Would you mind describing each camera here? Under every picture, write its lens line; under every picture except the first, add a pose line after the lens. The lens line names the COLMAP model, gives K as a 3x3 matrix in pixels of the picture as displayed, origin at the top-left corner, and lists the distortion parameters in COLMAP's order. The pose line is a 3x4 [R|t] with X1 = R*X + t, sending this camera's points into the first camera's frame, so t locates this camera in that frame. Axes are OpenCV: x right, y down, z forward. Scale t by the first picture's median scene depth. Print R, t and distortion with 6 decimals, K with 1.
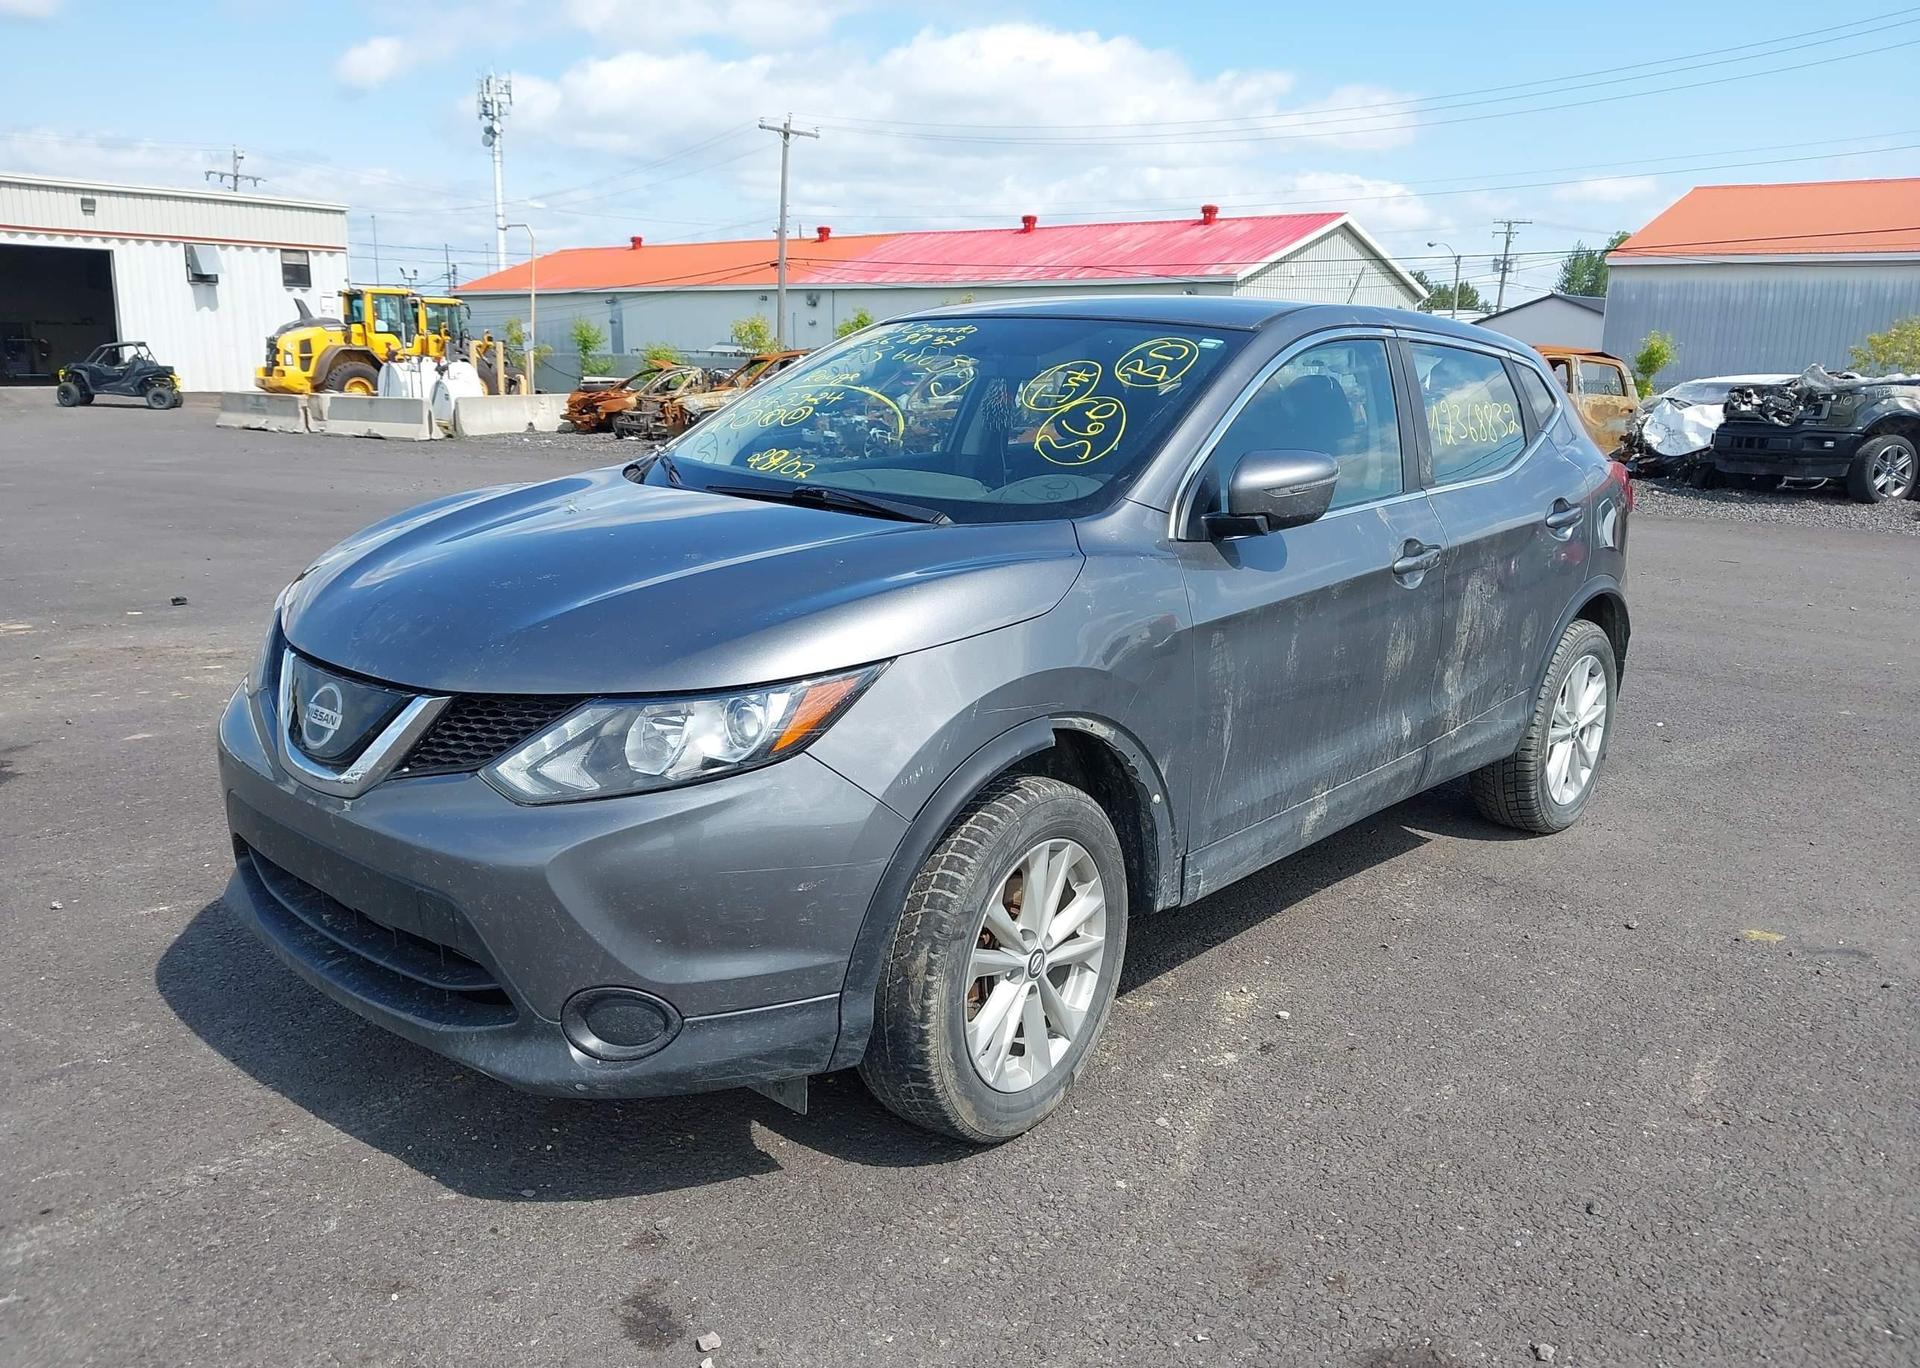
lens RADIAL K [[1573.9, 0, 960.0], [0, 1573.9, 684.0], [0, 0, 1]] dist [0.012848, -0.042493]
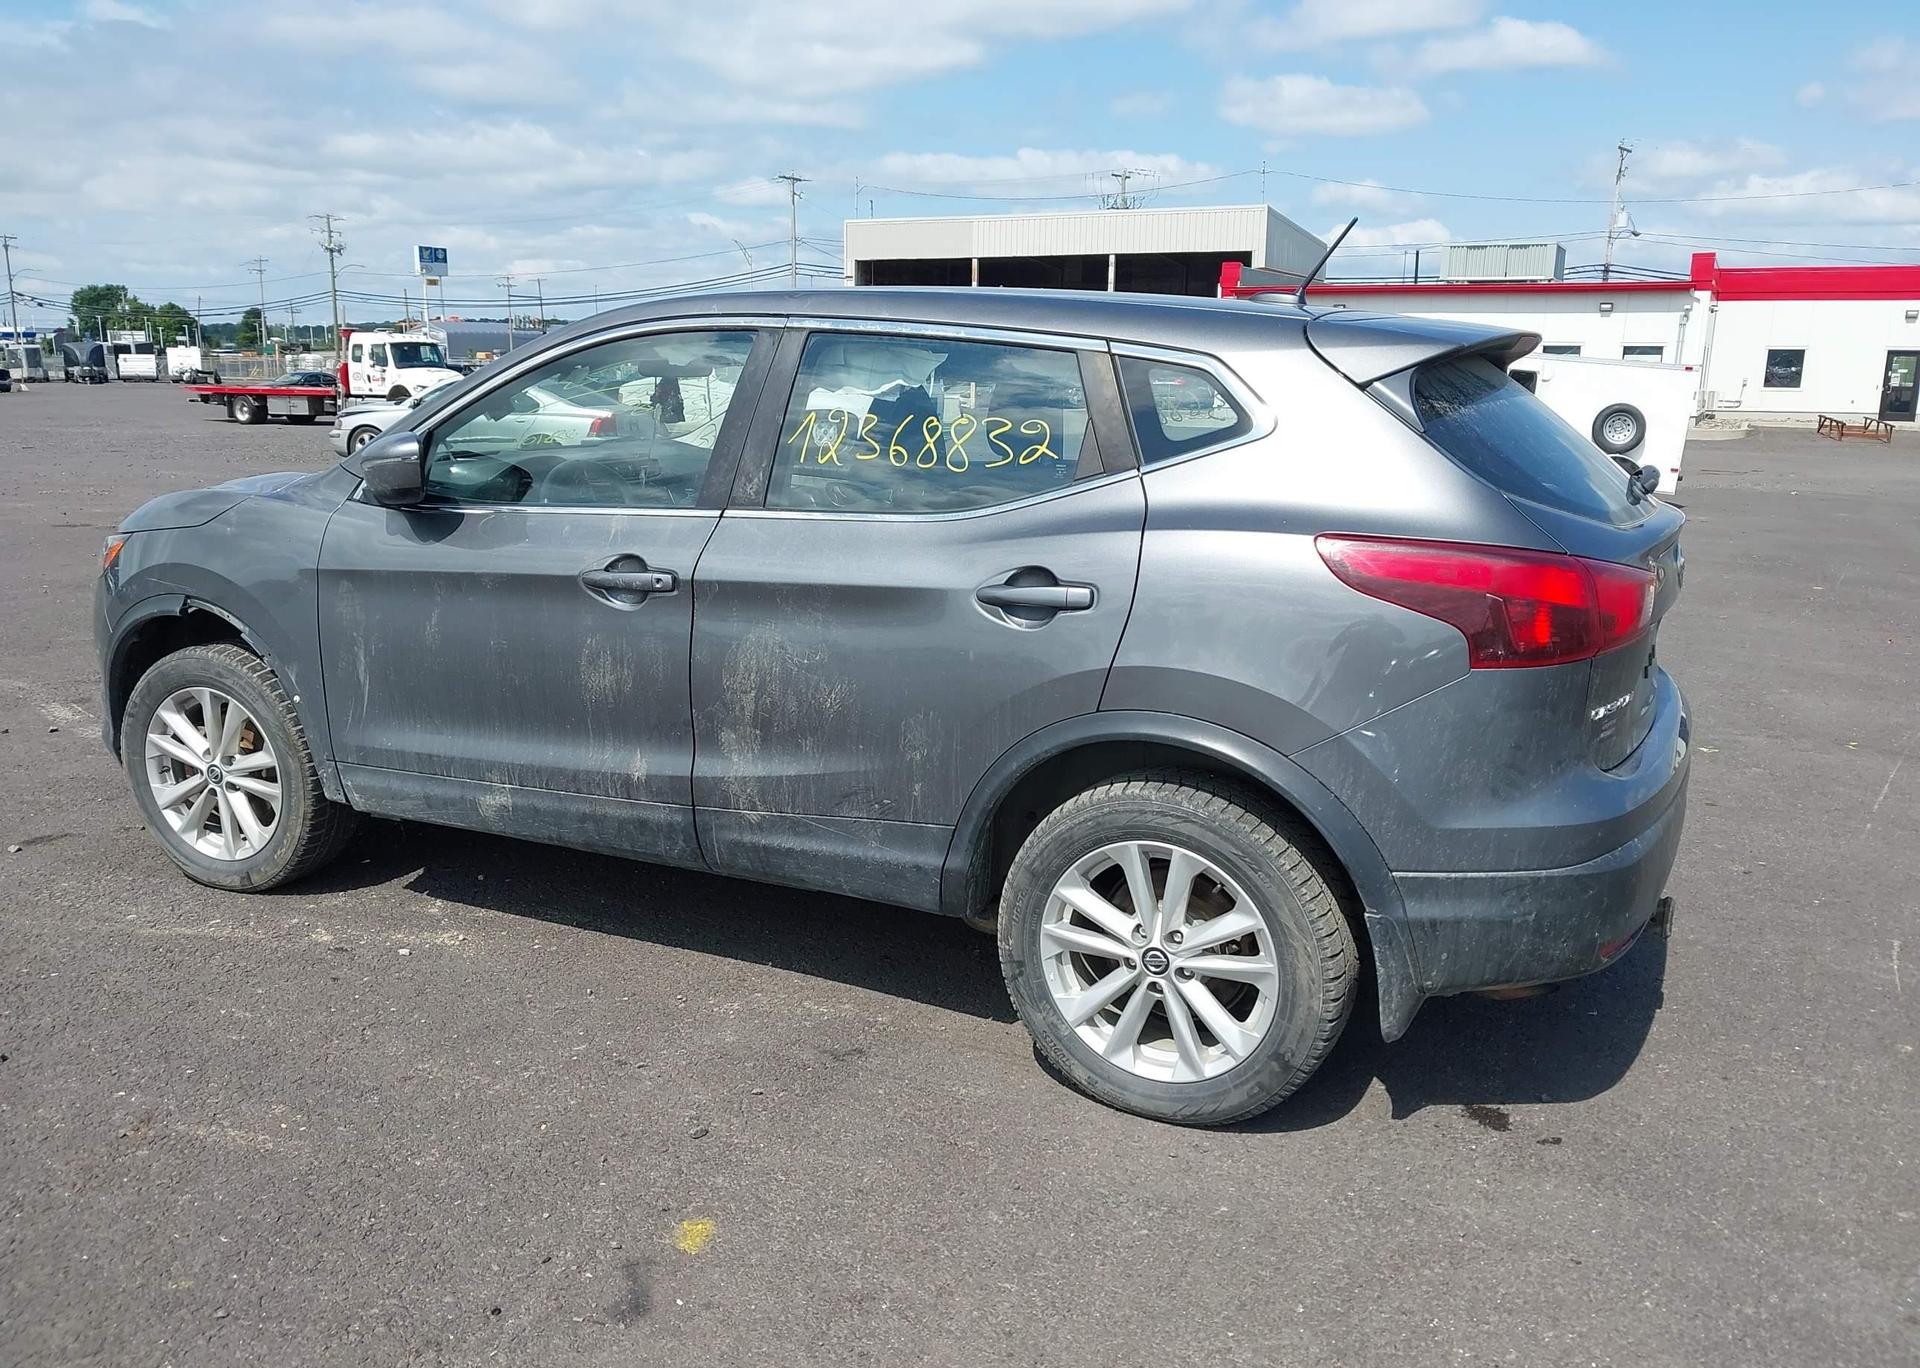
lens RADIAL K [[1533.5, 0, 953.3], [0, 1533.5, 683.6], [0, 0, 1]] dist [0.008932, -0.009798]
pose [[0.229418, 0.184834, -0.955617, 0.139086], [-0.207133, 0.968585, 0.137615, -0.021122], [0.951033, 0.166369, 0.260496, 0.114360]]
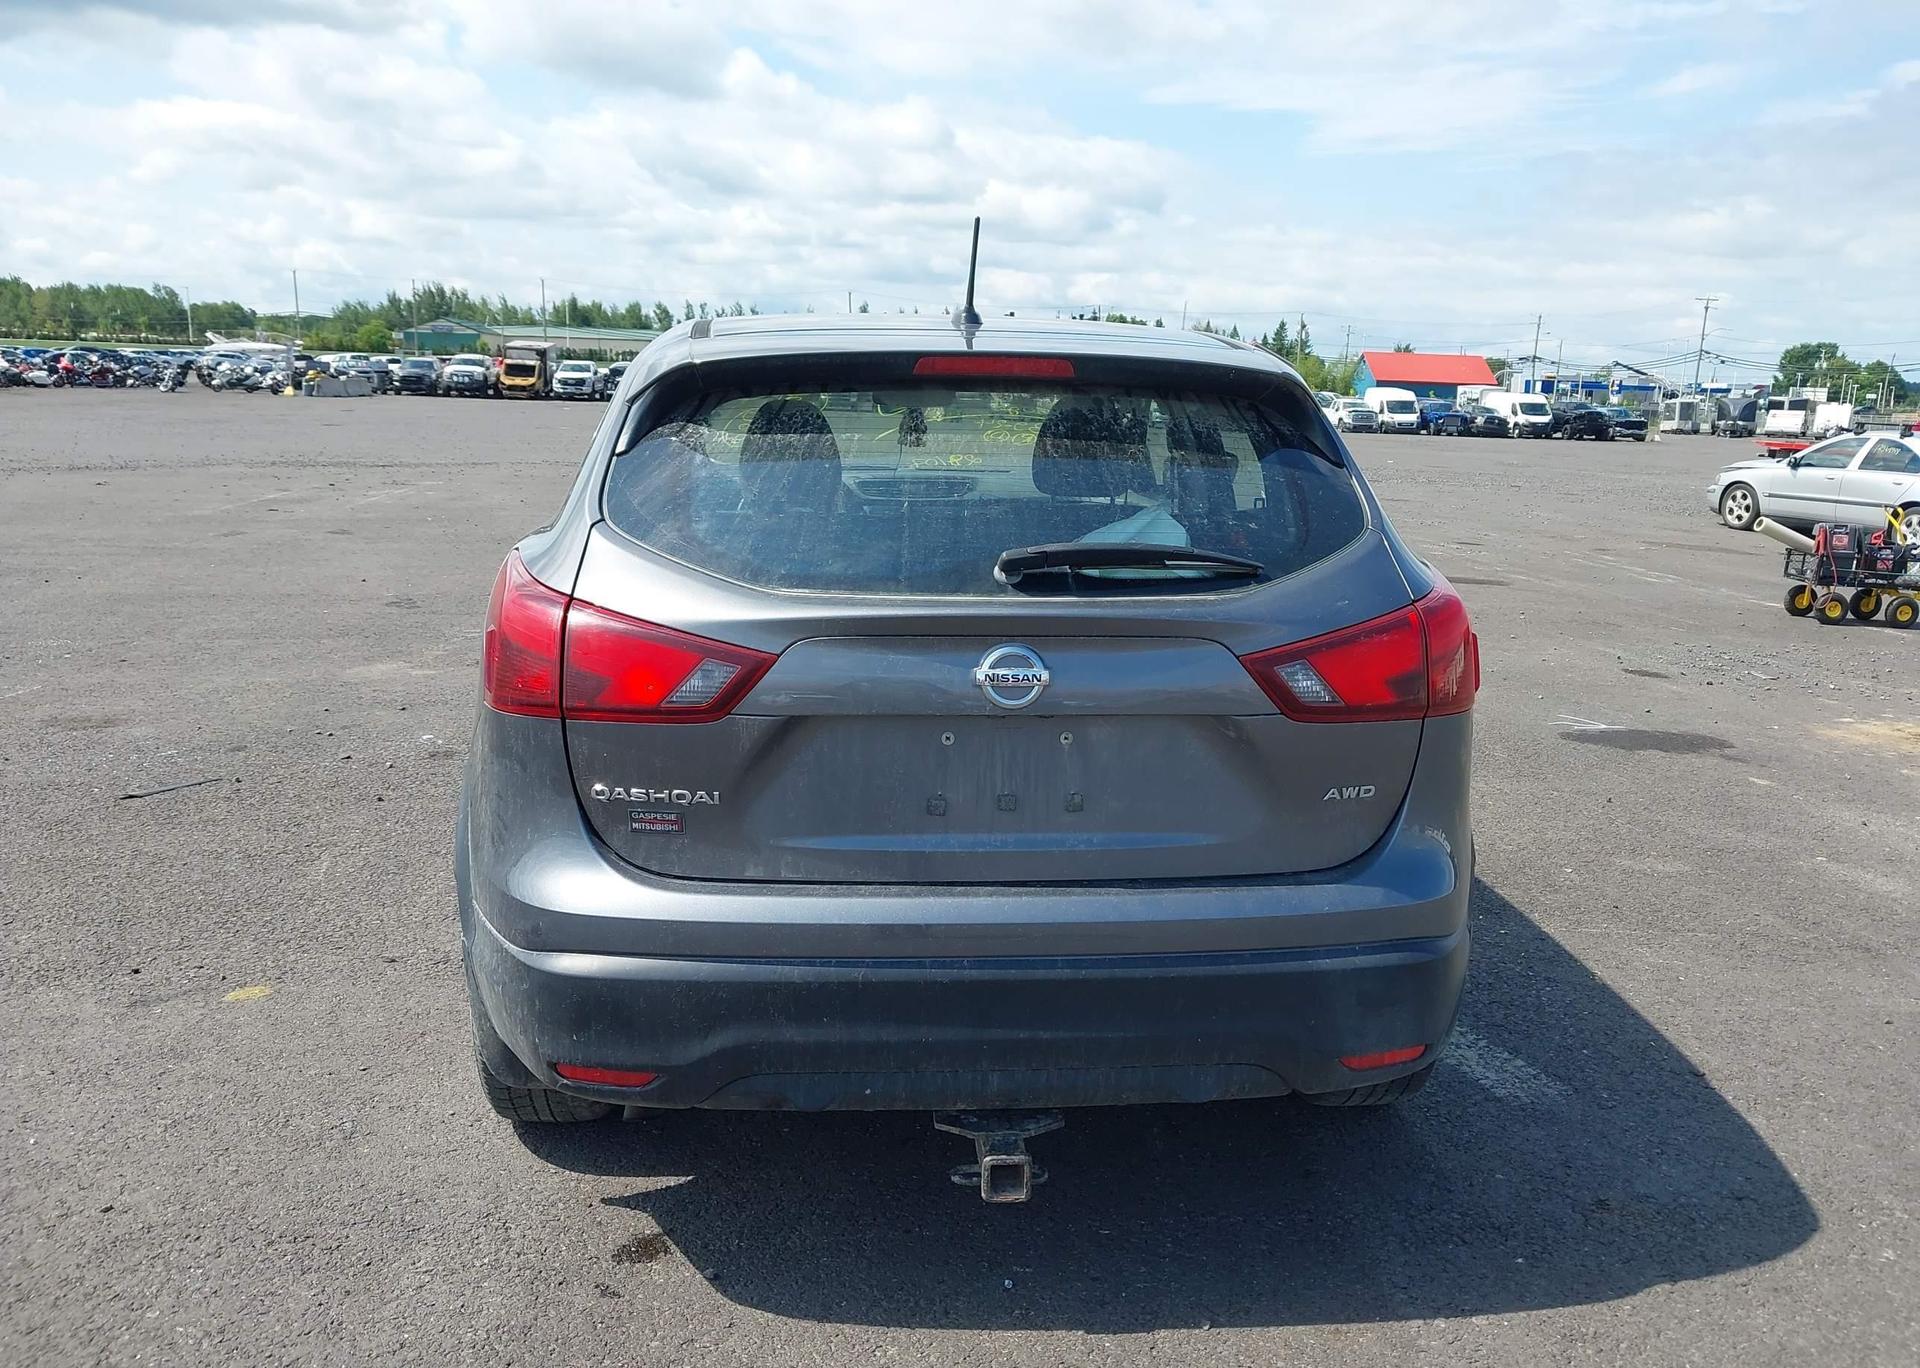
lens RADIAL K [[1524.6, 0, 966.1], [0, 1524.6, 680.3], [0, 0, 1]] dist [-0.001803, -0.011792]
pose [[-0.701025, 0.097950, -0.706378, 0.102175], [-0.189994, 0.929069, 0.317384, -0.047158], [0.687362, 0.356701, -0.632691, 0.230844]]
